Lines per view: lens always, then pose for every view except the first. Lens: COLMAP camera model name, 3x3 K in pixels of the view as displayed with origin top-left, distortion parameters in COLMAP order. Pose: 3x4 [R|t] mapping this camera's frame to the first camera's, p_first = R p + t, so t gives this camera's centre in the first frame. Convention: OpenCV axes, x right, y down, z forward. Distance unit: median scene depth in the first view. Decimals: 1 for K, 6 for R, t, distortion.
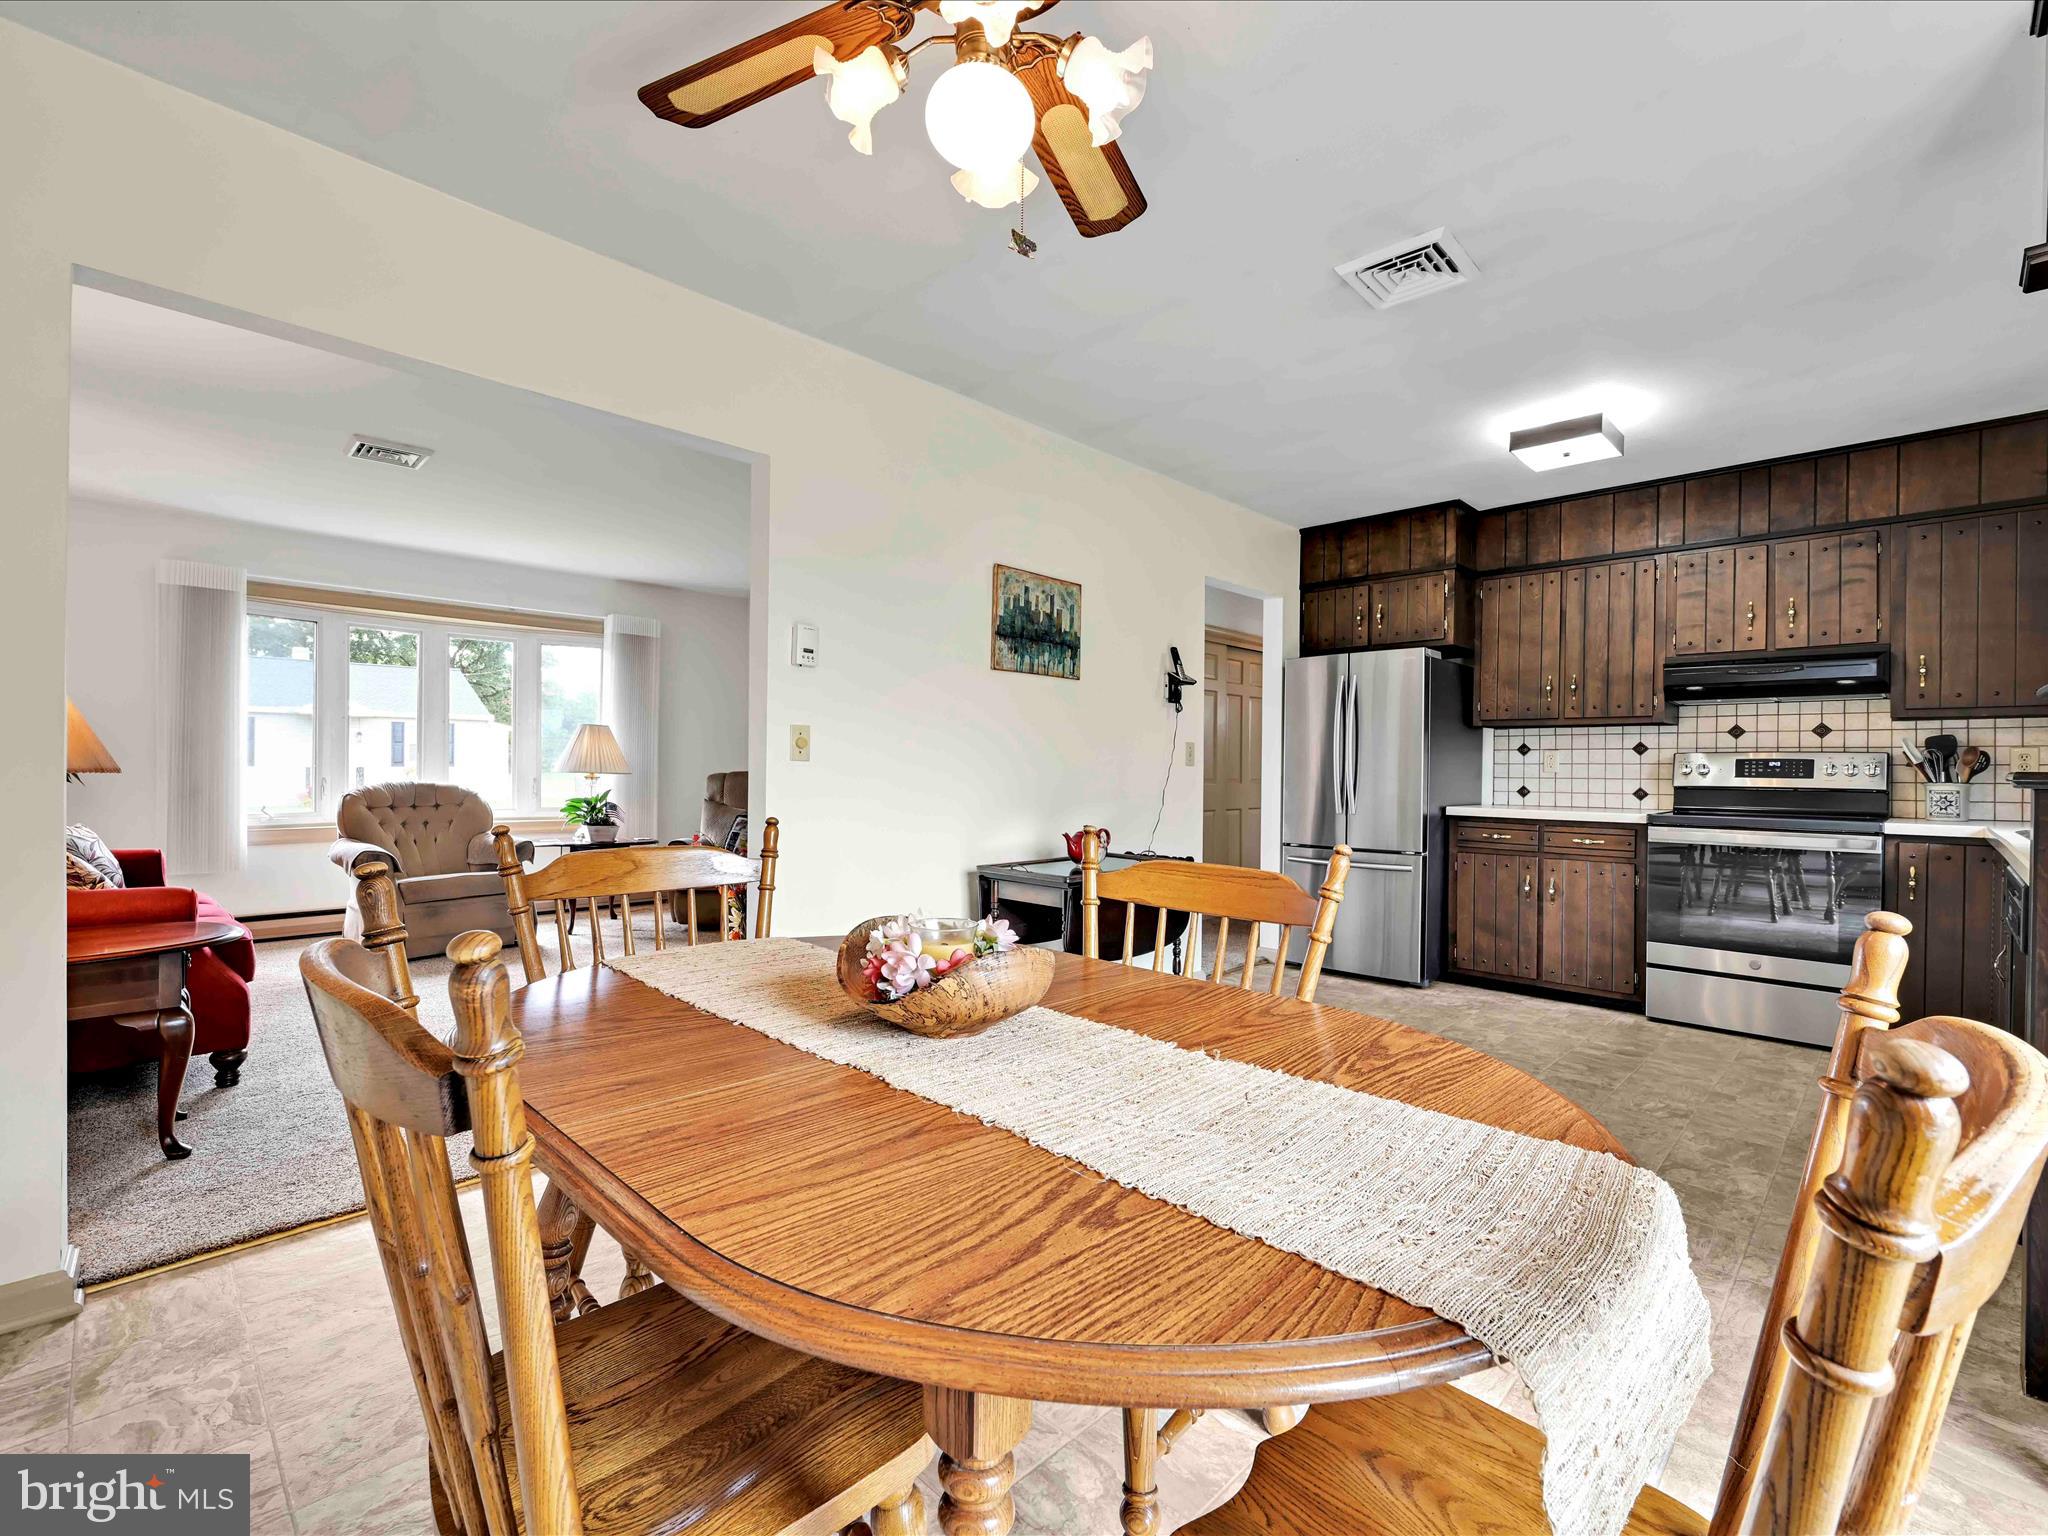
lens RADIAL K [[909.6, 0, 1025.6], [0, 909.6, 771.1], [0, 0, 1]] dist [-0.001204, -0.000465]
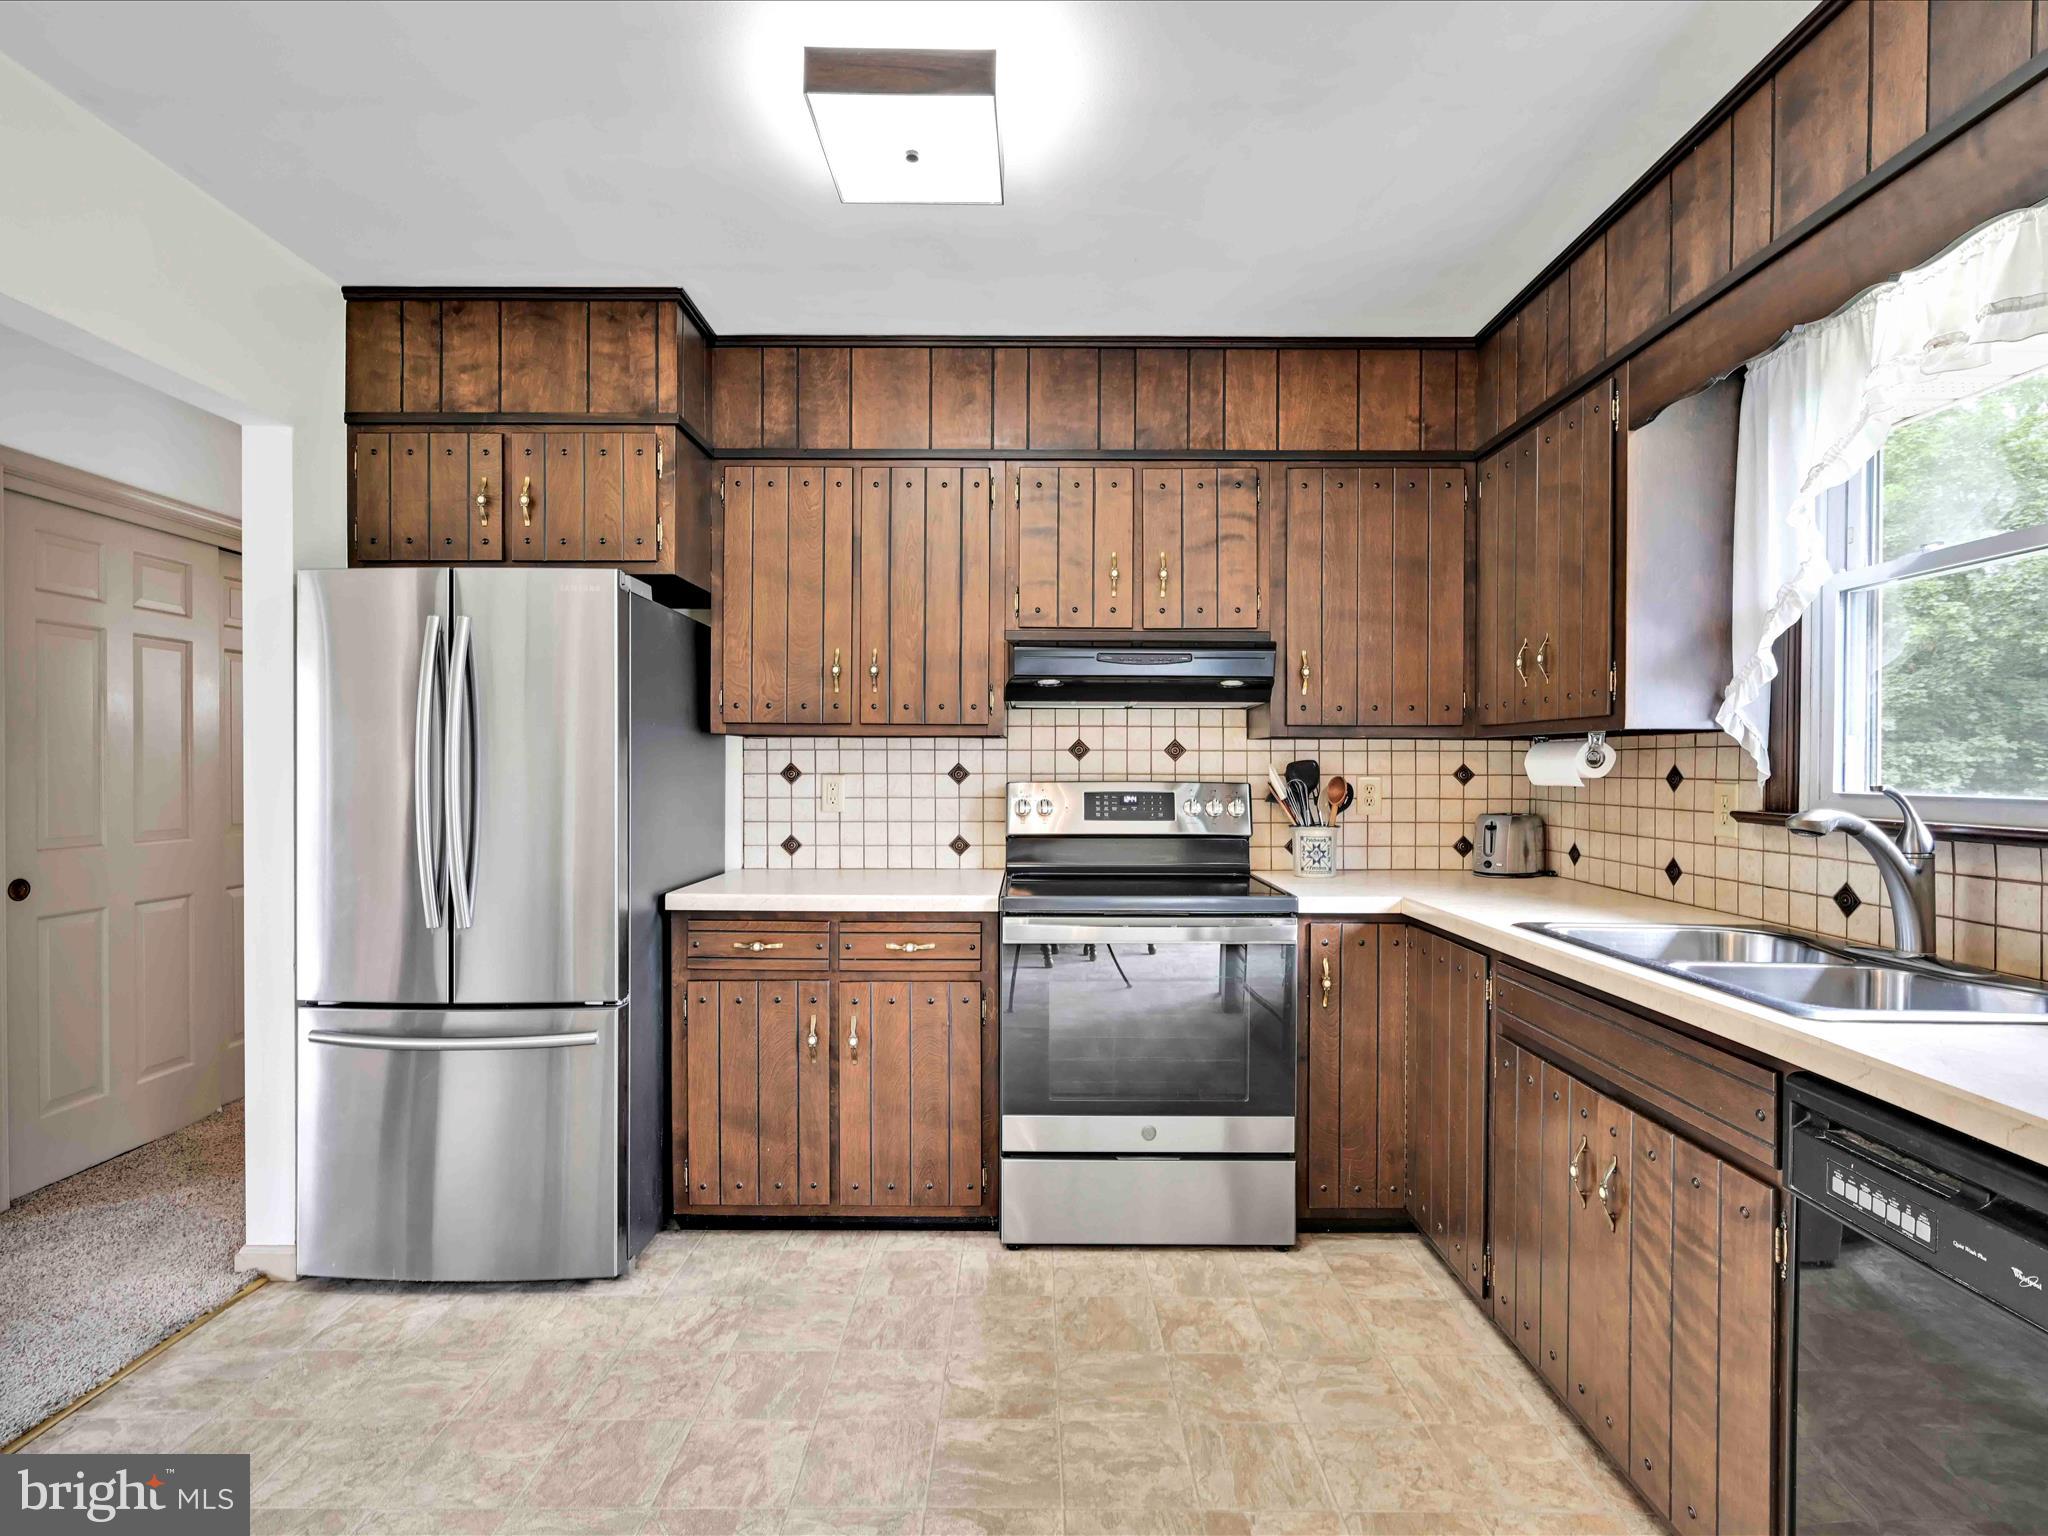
lens RADIAL K [[1018.6, 0, 1028.3], [0, 1018.6, 771.7], [0, 0, 1]] dist [-0.000835, 0.001158]
pose [[0.710507, -0.015431, 0.703521, 0.225816], [0.007323, 0.999868, 0.014535, -0.038528], [-0.703652, -0.005175, 0.710526, 0.493623]]
